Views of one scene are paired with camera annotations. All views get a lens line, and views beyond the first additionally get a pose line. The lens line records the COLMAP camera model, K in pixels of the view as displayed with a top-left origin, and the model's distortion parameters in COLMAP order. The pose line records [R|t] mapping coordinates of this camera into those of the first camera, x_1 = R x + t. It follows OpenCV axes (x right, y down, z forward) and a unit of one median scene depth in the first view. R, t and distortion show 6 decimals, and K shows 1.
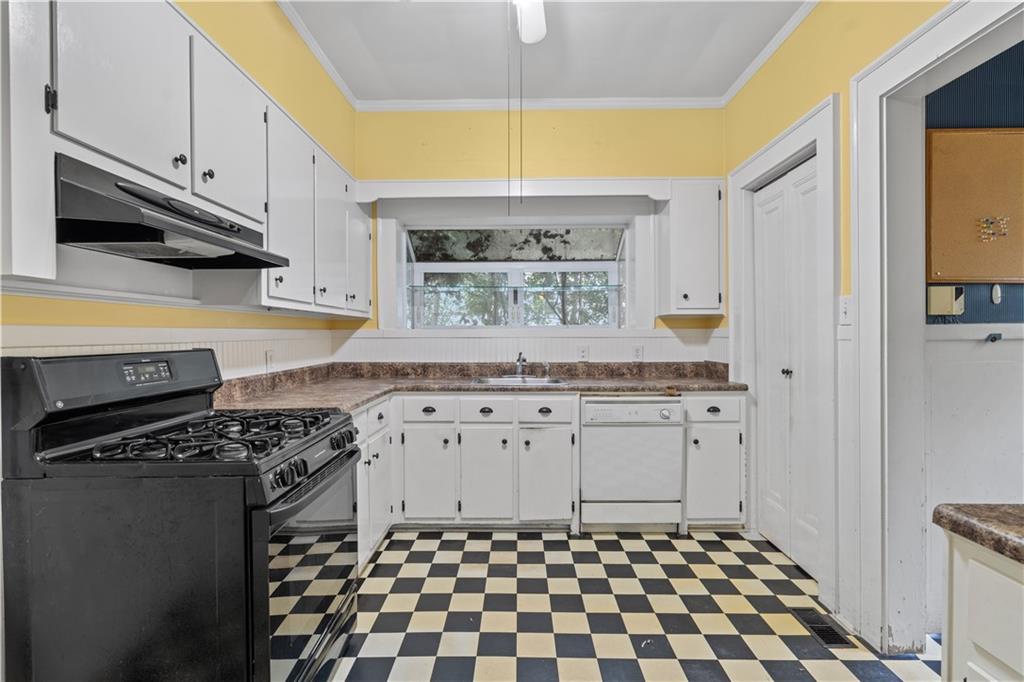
lens RADIAL K [[501.8, 0, 513.4], [0, 501.8, 339.1], [0, 0, 1]] dist [-0.003287, -0.000261]
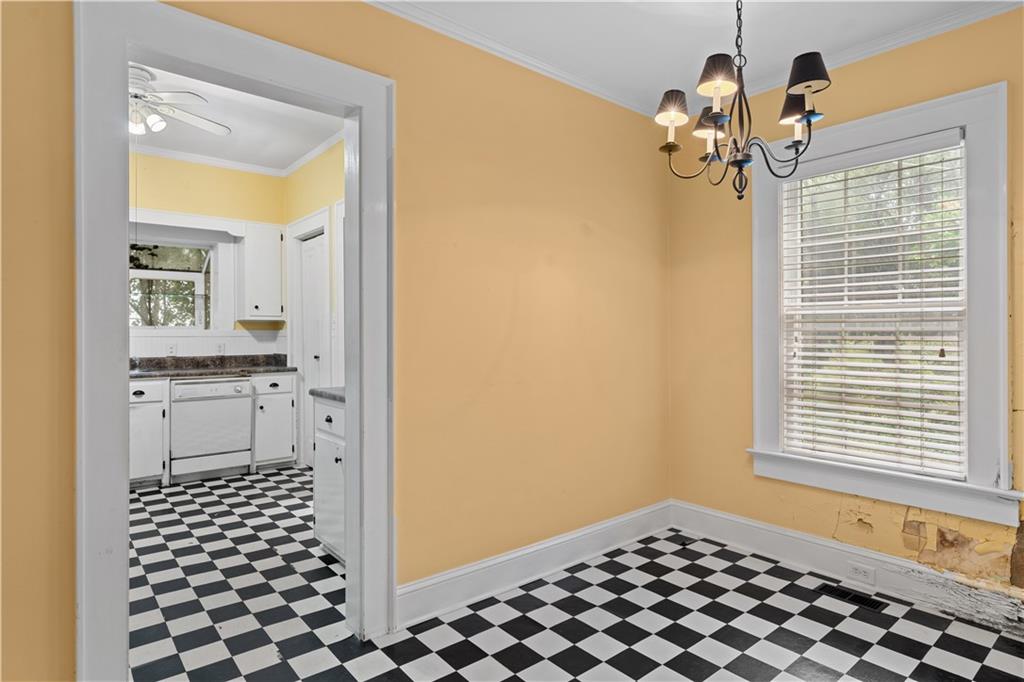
lens RADIAL K [[556.3, 0, 512.7], [0, 556.3, 337.1], [0, 0, 1]] dist [-0.006711, -0.000585]
pose [[0.764368, 0.000154, 0.644780, -0.112574], [0.003827, 0.999981, -0.004776, 0.008443], [-0.644769, 0.006118, 0.764353, -0.661666]]
